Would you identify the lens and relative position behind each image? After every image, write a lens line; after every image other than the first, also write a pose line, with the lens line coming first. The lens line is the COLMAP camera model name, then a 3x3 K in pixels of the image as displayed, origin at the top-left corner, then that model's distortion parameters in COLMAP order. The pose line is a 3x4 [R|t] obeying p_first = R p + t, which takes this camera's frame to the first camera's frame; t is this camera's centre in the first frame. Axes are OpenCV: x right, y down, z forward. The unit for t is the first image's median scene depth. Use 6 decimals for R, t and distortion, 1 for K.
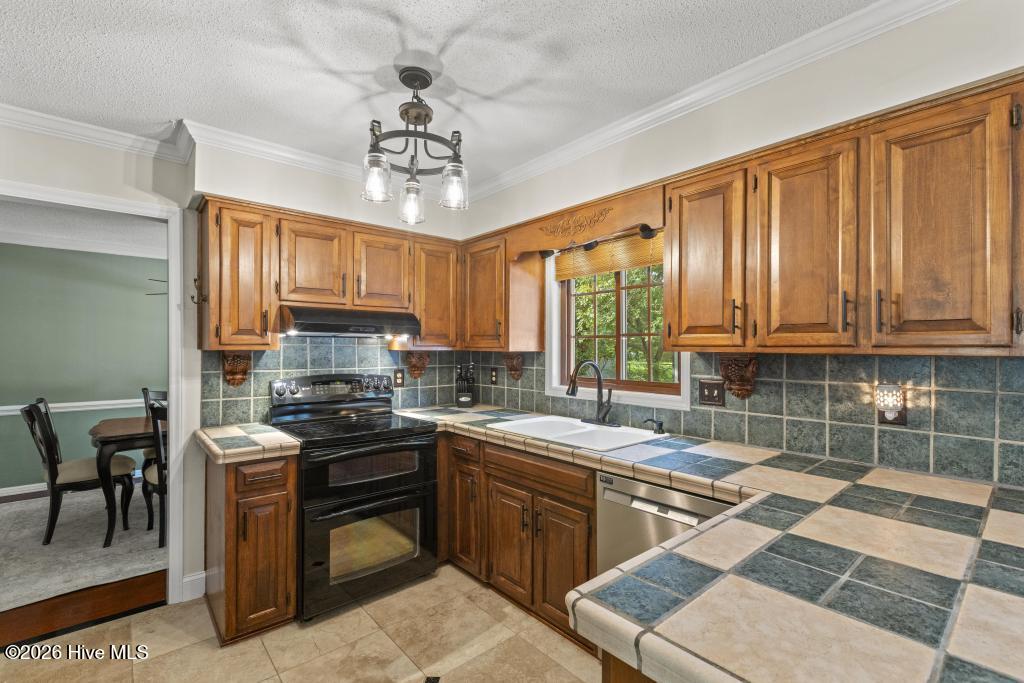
lens RADIAL K [[463.0, 0, 510.3], [0, 463.0, 356.2], [0, 0, 1]] dist [-0.001039, -0.000251]
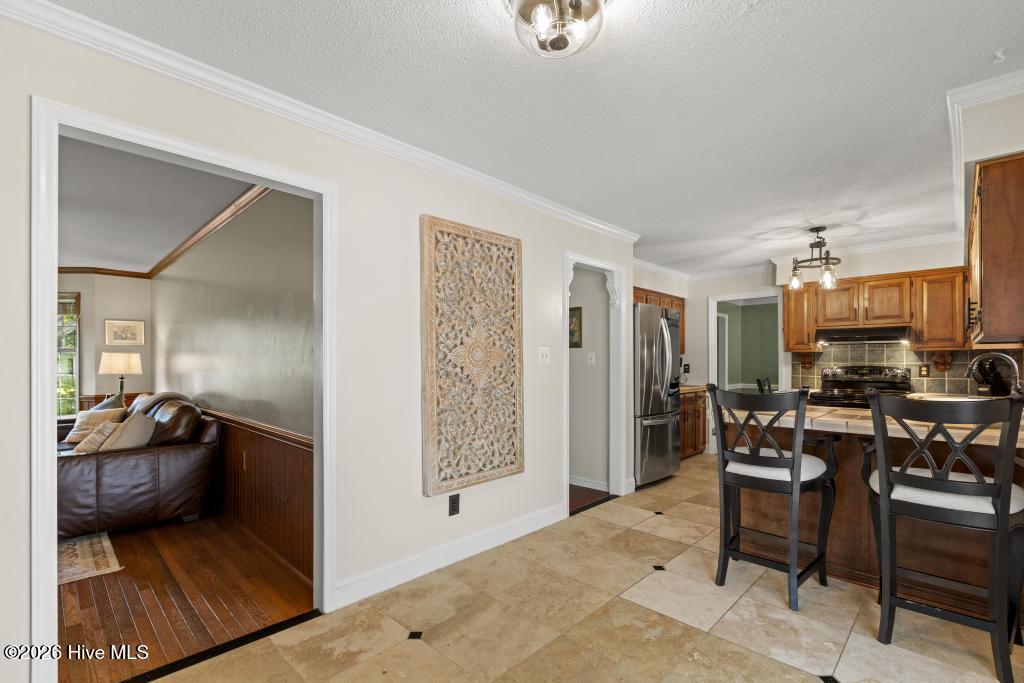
lens RADIAL K [[453.7, 0, 515.8], [0, 453.7, 358.9], [0, 0, 1]] dist [-0.000096, -0.000068]
pose [[0.087374, -0.001448, -0.996175, 1.272551], [-0.011914, 0.999926, -0.002499, 0.036509], [0.996104, 0.012087, 0.087350, -0.444680]]
